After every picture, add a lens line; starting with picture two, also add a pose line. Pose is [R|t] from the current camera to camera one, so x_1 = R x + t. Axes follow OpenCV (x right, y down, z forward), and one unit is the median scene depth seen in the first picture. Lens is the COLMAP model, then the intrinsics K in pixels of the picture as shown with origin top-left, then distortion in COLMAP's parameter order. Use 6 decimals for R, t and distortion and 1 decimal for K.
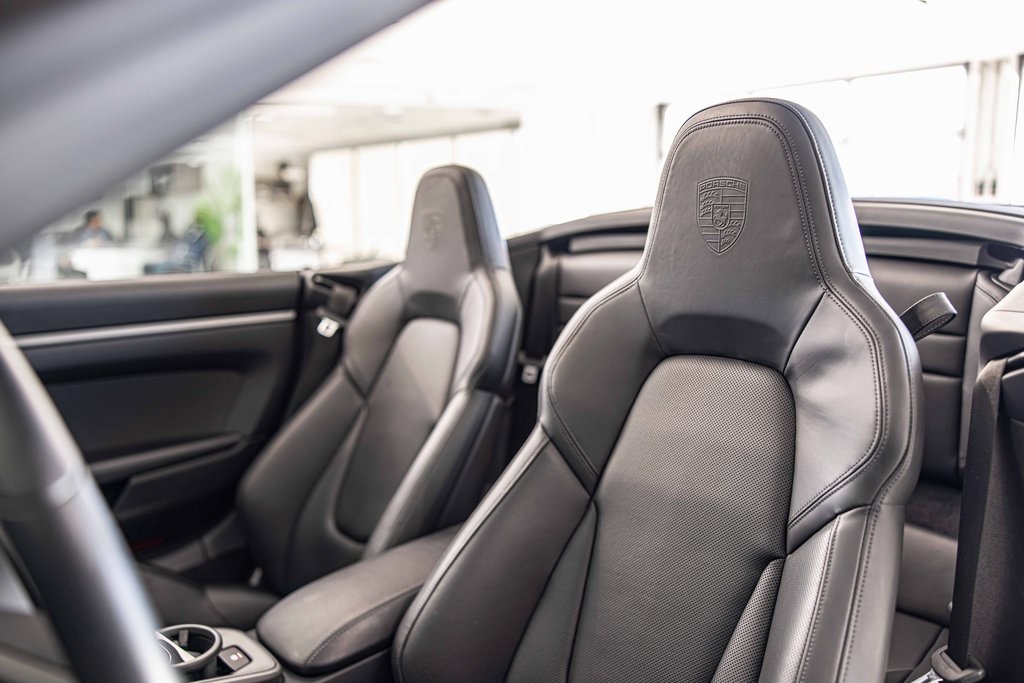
lens RADIAL K [[759.1, 0, 503.2], [0, 759.1, 344.9], [0, 0, 1]] dist [-0.003433, 0.000669]
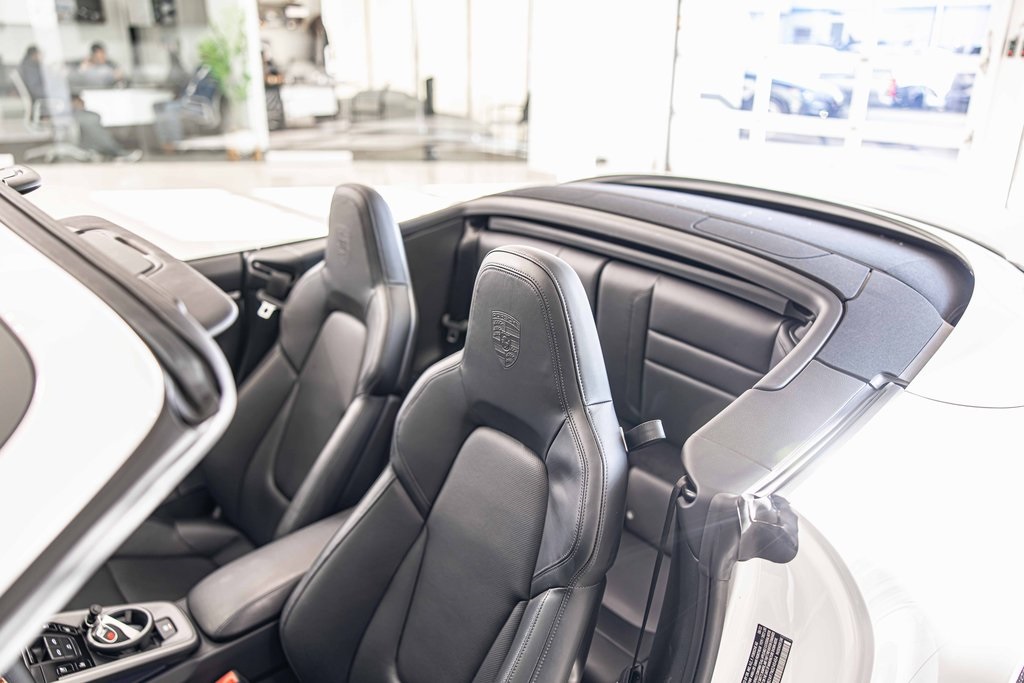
lens RADIAL K [[759.1, 0, 503.2], [0, 759.1, 344.9], [0, 0, 1]] dist [-0.003433, 0.000669]
pose [[0.998999, 0.023459, -0.038081, 0.238665], [-0.013921, 0.972206, 0.233714, -0.332667], [0.042505, -0.232950, 0.971559, -0.172169]]
